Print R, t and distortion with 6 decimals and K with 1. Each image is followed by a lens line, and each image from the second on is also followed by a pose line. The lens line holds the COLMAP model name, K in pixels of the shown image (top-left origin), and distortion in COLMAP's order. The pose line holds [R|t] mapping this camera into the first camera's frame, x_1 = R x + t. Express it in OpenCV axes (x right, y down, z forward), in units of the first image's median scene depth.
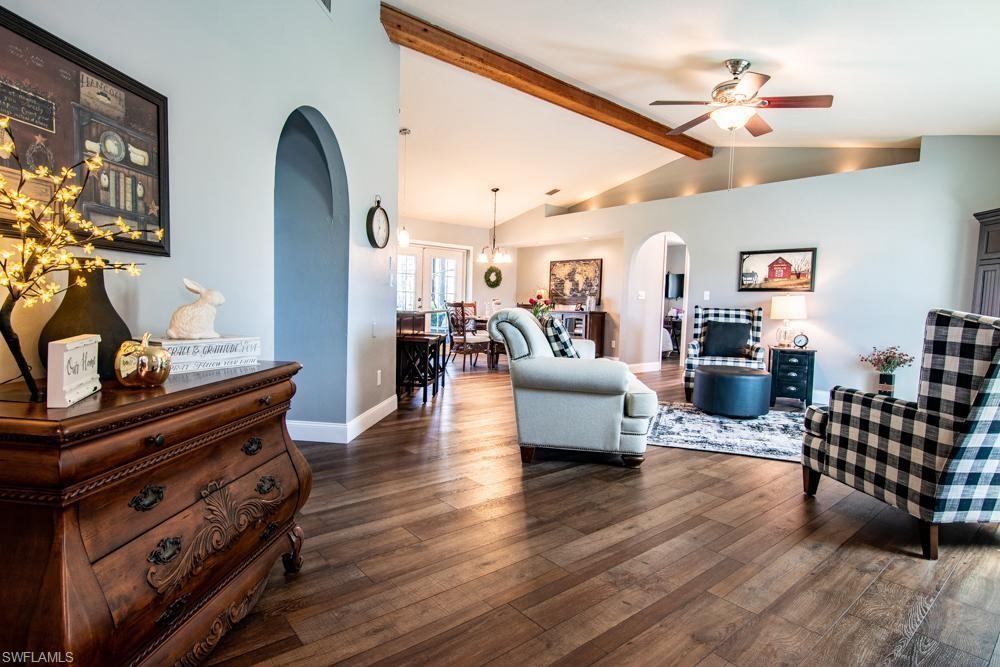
lens RADIAL K [[511.6, 0, 496.0], [0, 511.6, 337.5], [0, 0, 1]] dist [-0.003359, -0.014645]
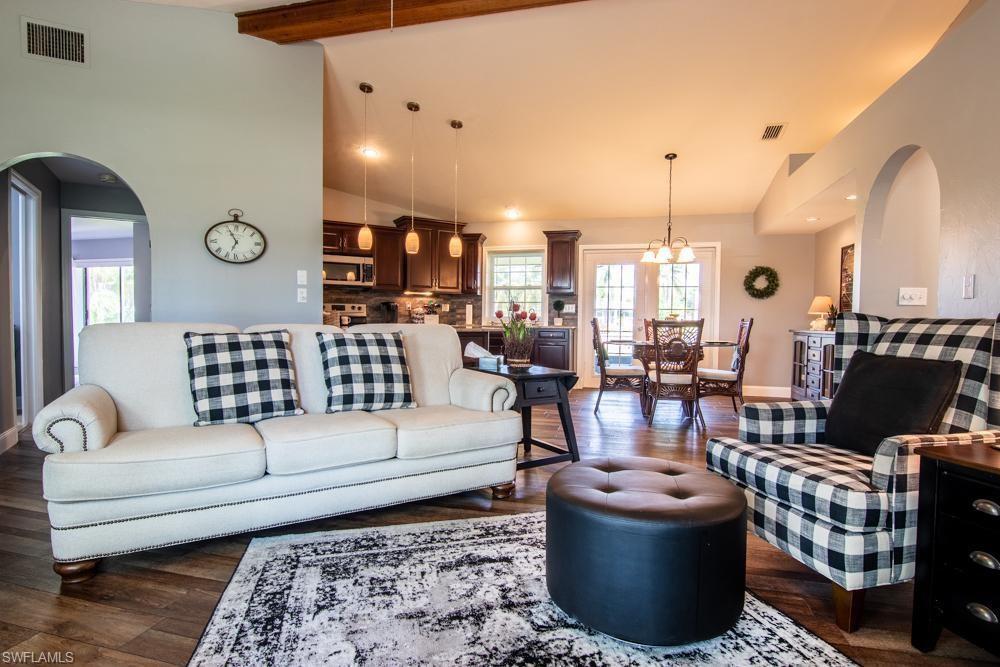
lens RADIAL K [[511.6, 0, 496.0], [0, 511.6, 337.5], [0, 0, 1]] dist [-0.003359, -0.014645]
pose [[0.585661, 0.011226, -0.810478, 0.435894], [-0.052473, 0.998332, -0.024089, -0.015968], [0.808856, 0.056637, 0.585273, 0.439834]]
